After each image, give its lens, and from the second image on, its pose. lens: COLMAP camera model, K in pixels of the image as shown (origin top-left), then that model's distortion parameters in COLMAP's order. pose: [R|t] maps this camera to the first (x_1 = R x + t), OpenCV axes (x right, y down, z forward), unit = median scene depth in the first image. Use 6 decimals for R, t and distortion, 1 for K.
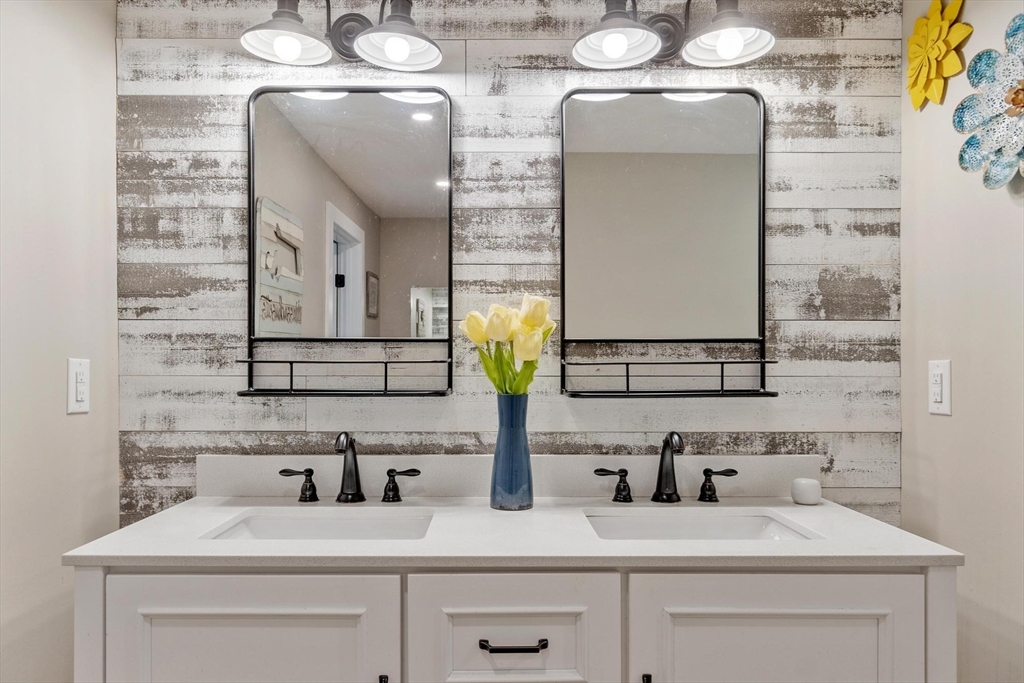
lens RADIAL K [[703.7, 0, 510.8], [0, 703.7, 365.9], [0, 0, 1]] dist [0.004256, 0.000355]
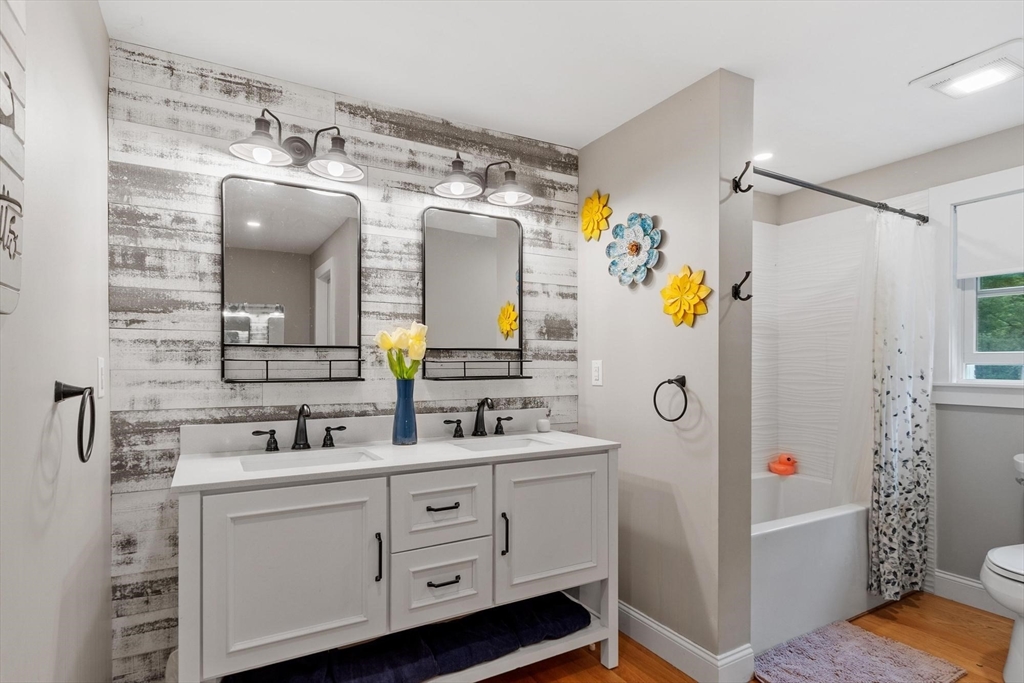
lens RADIAL K [[527.5, 0, 511.7], [0, 527.5, 362.3], [0, 0, 1]] dist [0.000093, -0.000029]
pose [[0.867896, 0.001320, 0.496745, -0.390009], [-0.000236, 0.999997, -0.002246, 0.001364], [-0.496747, 0.001832, 0.867894, -0.247564]]
